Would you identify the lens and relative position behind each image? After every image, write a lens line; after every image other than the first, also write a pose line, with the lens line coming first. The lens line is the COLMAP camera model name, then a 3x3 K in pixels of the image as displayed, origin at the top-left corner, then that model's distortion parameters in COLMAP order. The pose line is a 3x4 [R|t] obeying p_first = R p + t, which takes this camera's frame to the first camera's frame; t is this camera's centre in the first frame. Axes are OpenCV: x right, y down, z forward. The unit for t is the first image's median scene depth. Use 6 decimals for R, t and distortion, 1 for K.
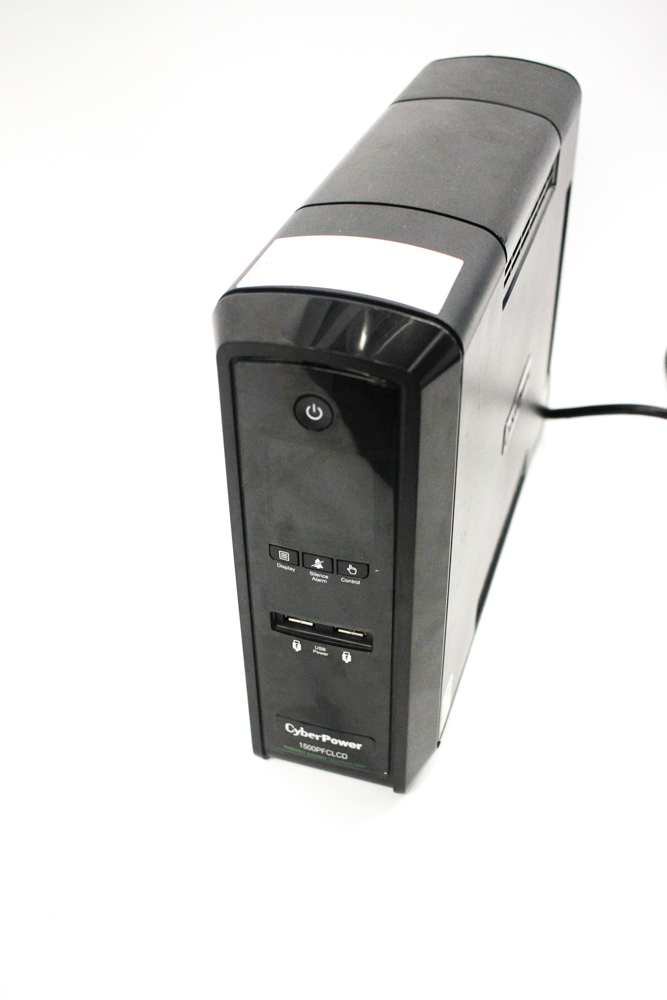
lens RADIAL K [[1112.0, 0, 333.5], [0, 1112.0, 500.0], [0, 0, 1]] dist [-0.105384, 0.015526]
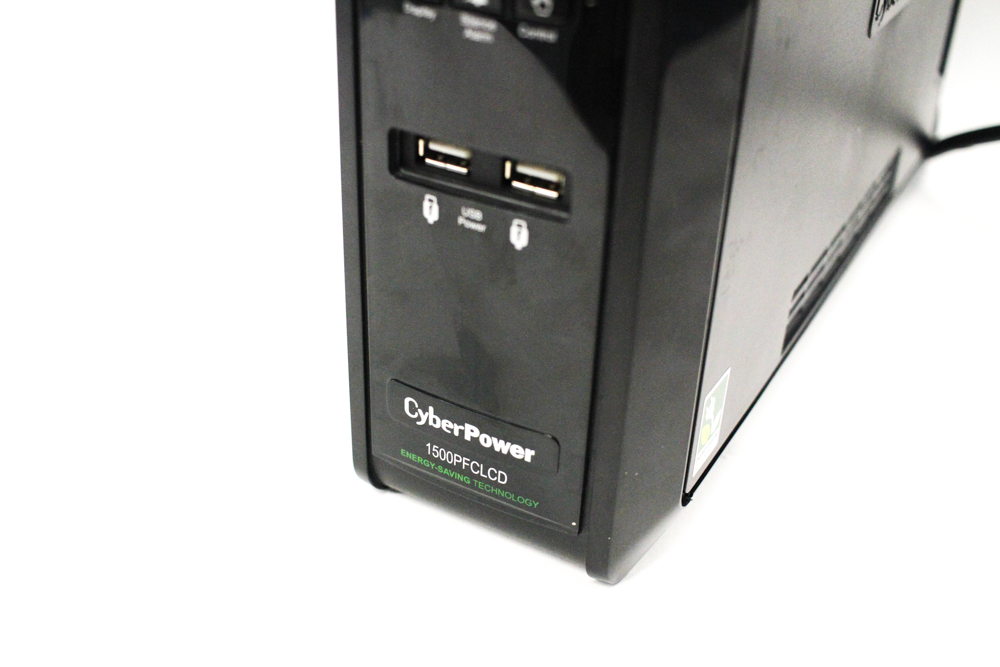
lens RADIAL K [[1112.0, 0, 500.0], [0, 1112.0, 333.5], [0, 0, 1]] dist [-0.105384, 0.015526]
pose [[0.976875, 0.146333, -0.155892, 0.087711], [-0.165162, 0.979474, -0.115552, 0.243285], [0.135783, 0.138627, 0.980992, 0.507899]]
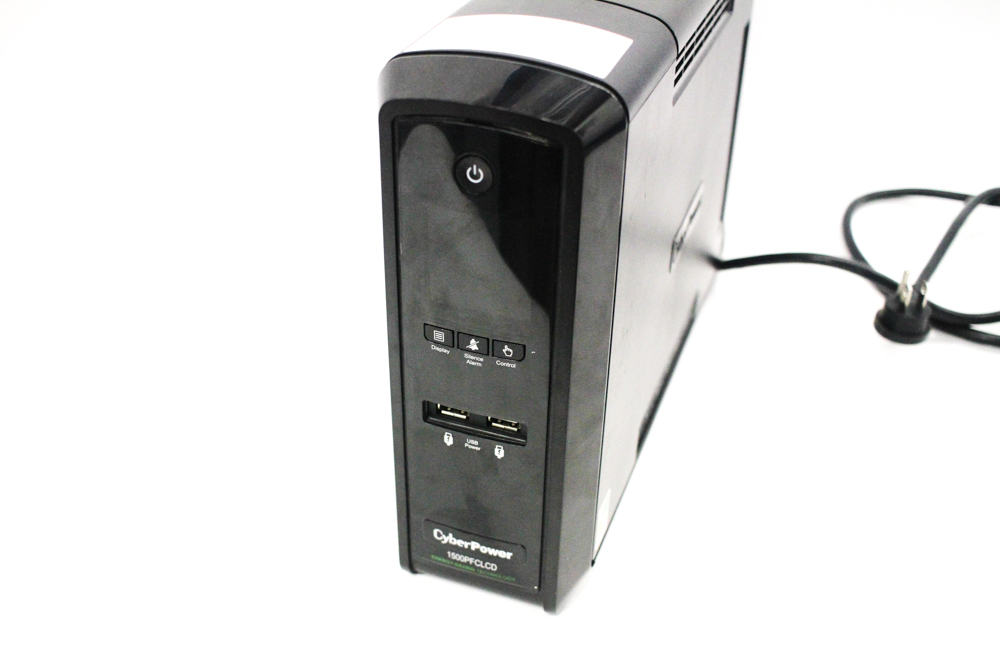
lens RADIAL K [[1112.0, 0, 500.0], [0, 1112.0, 333.5], [0, 0, 1]] dist [-0.105384, 0.015526]
pose [[0.998884, 0.045339, -0.013216, 0.020329], [-0.046317, 0.995161, -0.086657, 0.122081], [0.009223, 0.087172, 0.996151, 0.031058]]
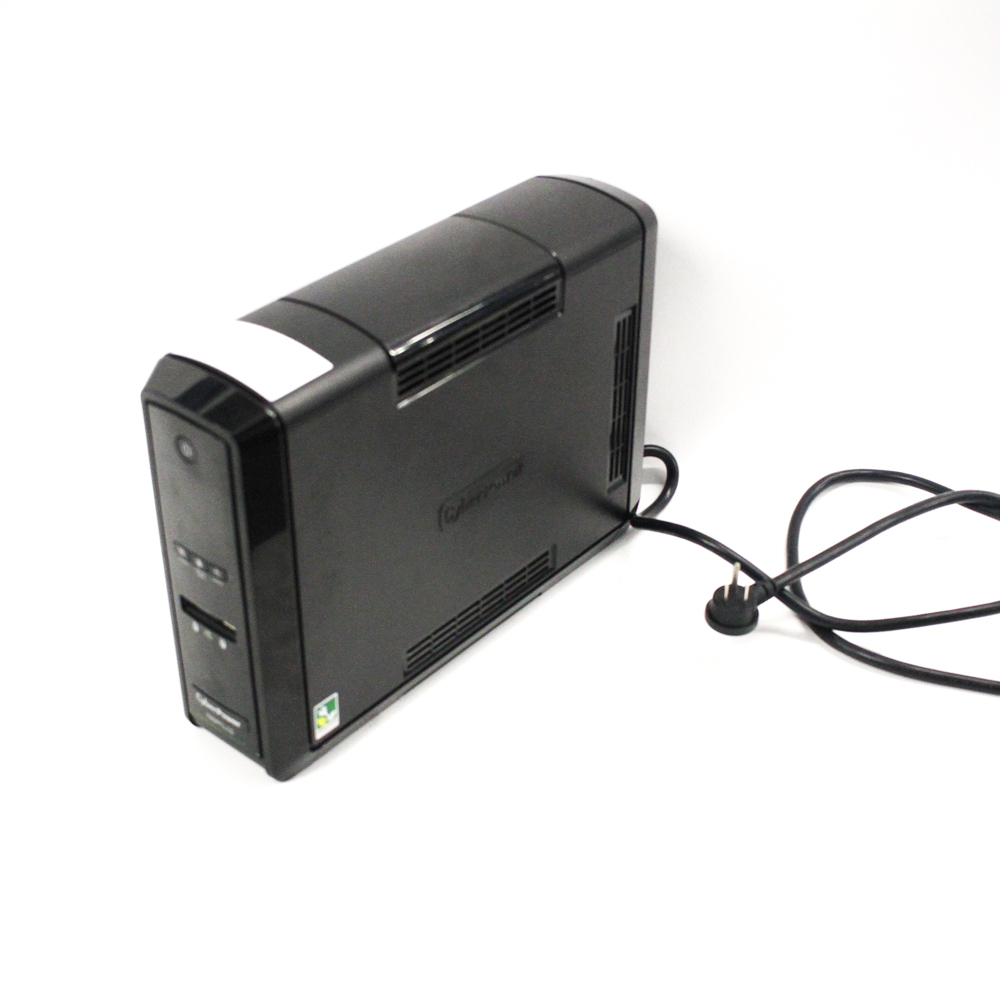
lens RADIAL K [[1668.2, 0, 500.0], [0, 1668.2, 500.0], [0, 0, 1]] dist [-0.210371, -0.011140]
pose [[0.926605, 0.224585, -0.301602, 0.849119], [-0.241975, 0.970054, -0.021073, -0.058093], [0.287838, 0.092507, 0.953201, -0.756061]]
